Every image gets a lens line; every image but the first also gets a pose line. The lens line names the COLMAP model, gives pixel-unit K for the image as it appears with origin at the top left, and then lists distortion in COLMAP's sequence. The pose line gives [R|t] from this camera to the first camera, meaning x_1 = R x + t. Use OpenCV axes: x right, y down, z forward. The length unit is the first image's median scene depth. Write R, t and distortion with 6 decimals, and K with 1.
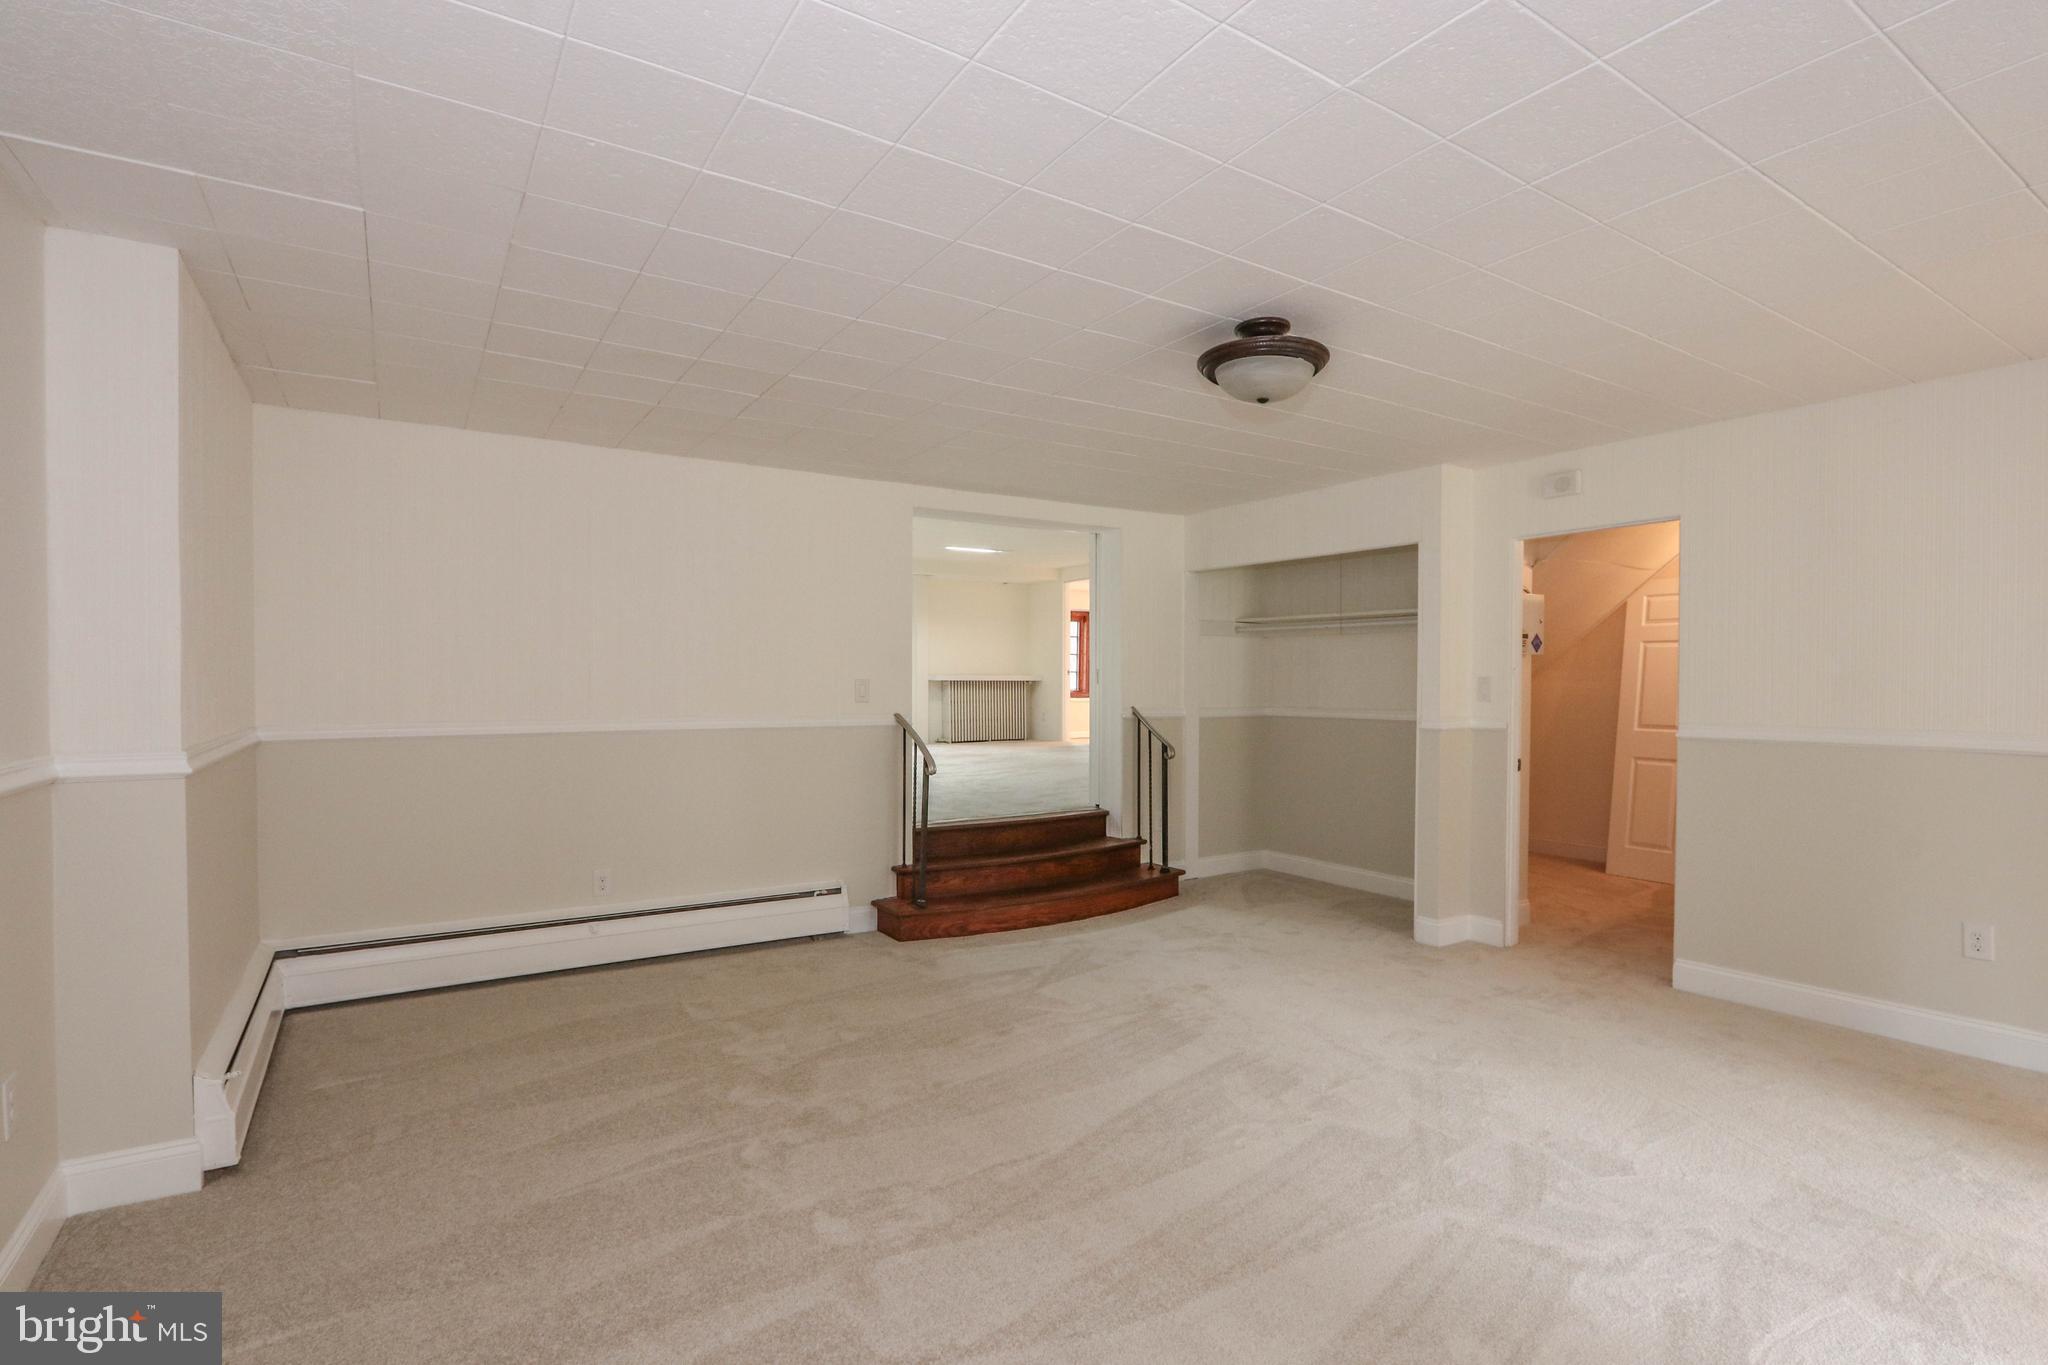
lens RADIAL K [[978.9, 0, 1008.2], [0, 978.9, 693.2], [0, 0, 1]] dist [-0.014817, 0.000281]
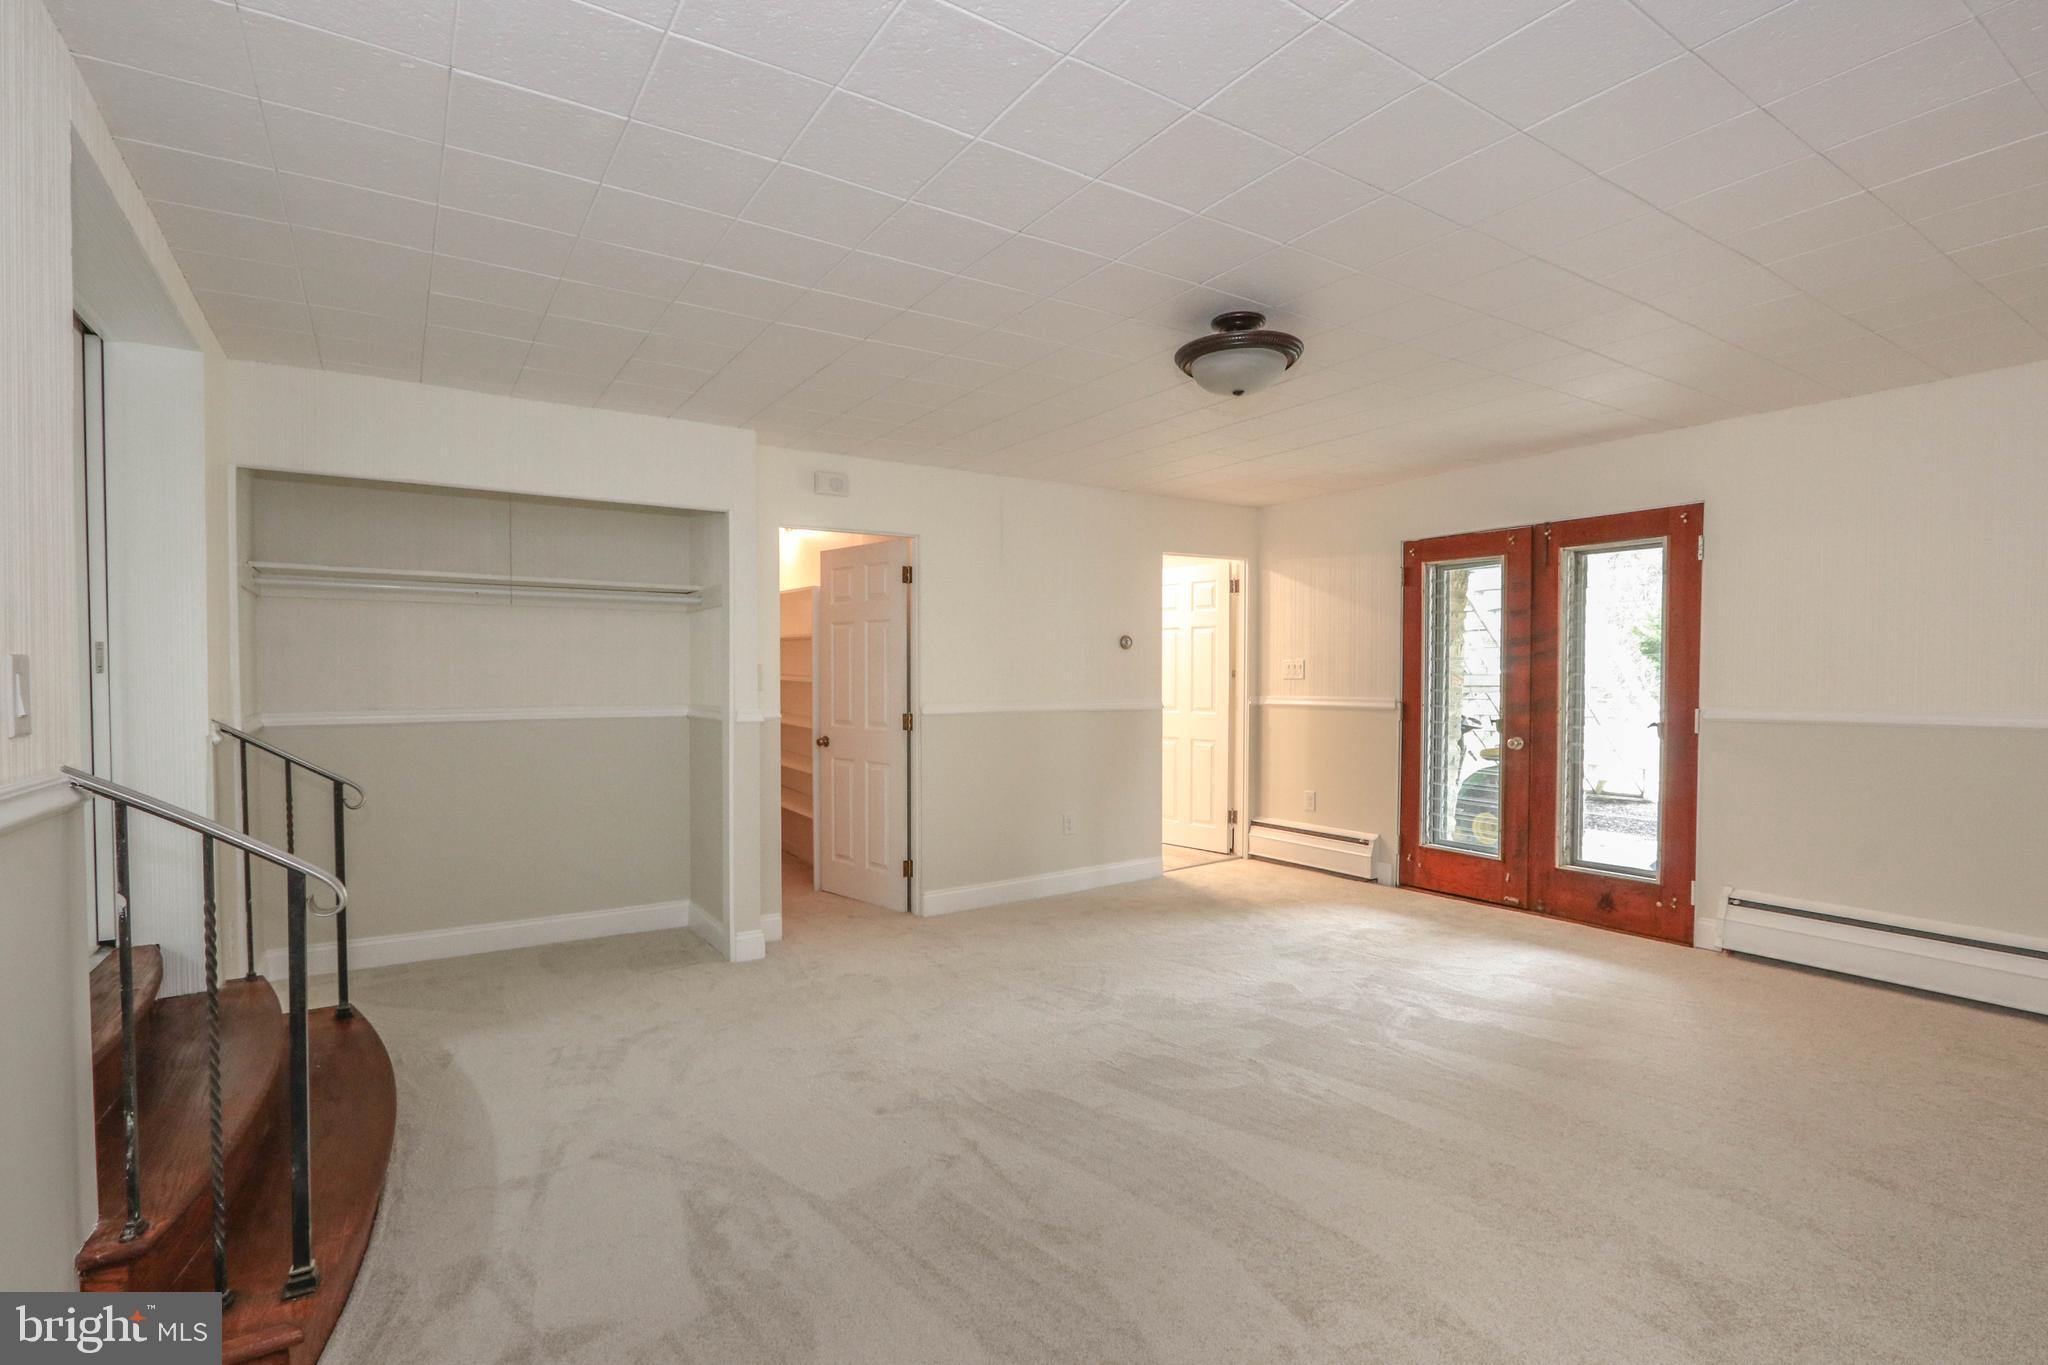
lens RADIAL K [[978.9, 0, 1008.2], [0, 978.9, 693.2], [0, 0, 1]] dist [-0.014817, 0.000281]
pose [[-0.016450, -0.021843, 0.999626, -0.655761], [0.016435, 0.999620, 0.022113, -0.008078], [-0.999730, 0.016793, -0.016085, 1.072183]]
